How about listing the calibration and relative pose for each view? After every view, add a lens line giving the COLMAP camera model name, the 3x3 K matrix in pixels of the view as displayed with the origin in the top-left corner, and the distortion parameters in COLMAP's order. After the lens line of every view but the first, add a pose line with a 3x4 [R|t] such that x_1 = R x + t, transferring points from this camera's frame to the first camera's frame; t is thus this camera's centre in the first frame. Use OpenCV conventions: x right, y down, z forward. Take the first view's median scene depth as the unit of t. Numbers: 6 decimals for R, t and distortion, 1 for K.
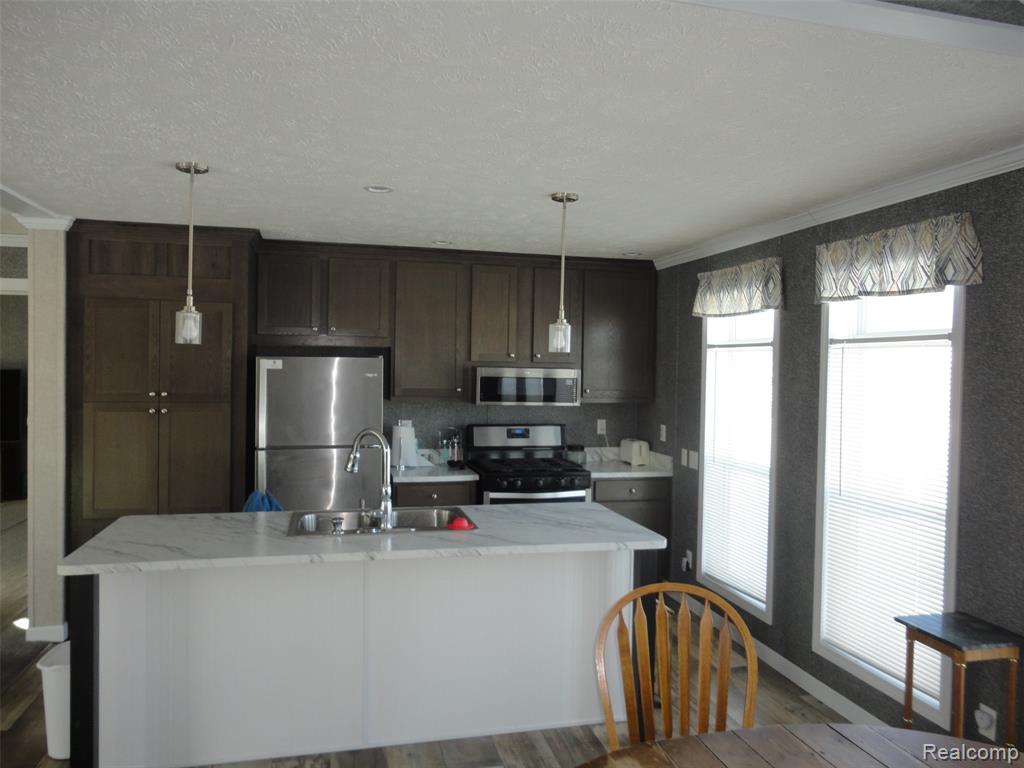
lens RADIAL K [[735.2, 0, 514.7], [0, 735.2, 382.3], [0, 0, 1]] dist [-0.008262, 0.005544]
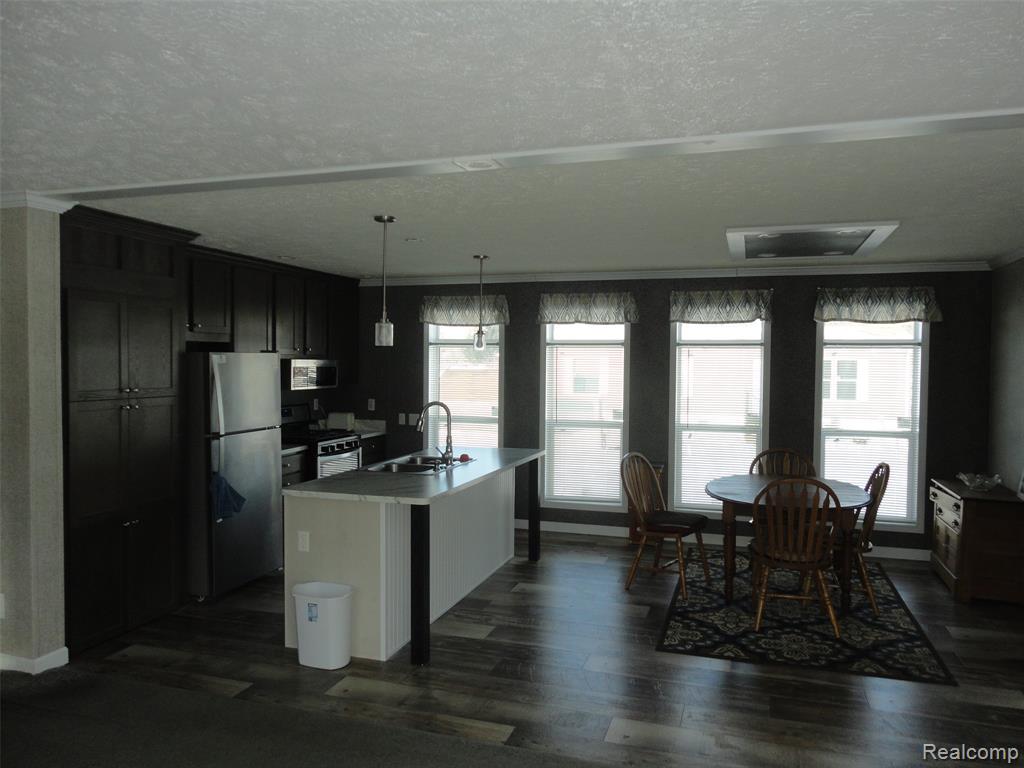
lens RADIAL K [[735.2, 0, 514.7], [0, 735.2, 382.3], [0, 0, 1]] dist [-0.008262, 0.005544]
pose [[0.526570, -0.037413, 0.849308, -1.038565], [0.021145, 0.999298, 0.030910, -0.013612], [-0.849869, 0.001682, 0.526991, 0.043135]]
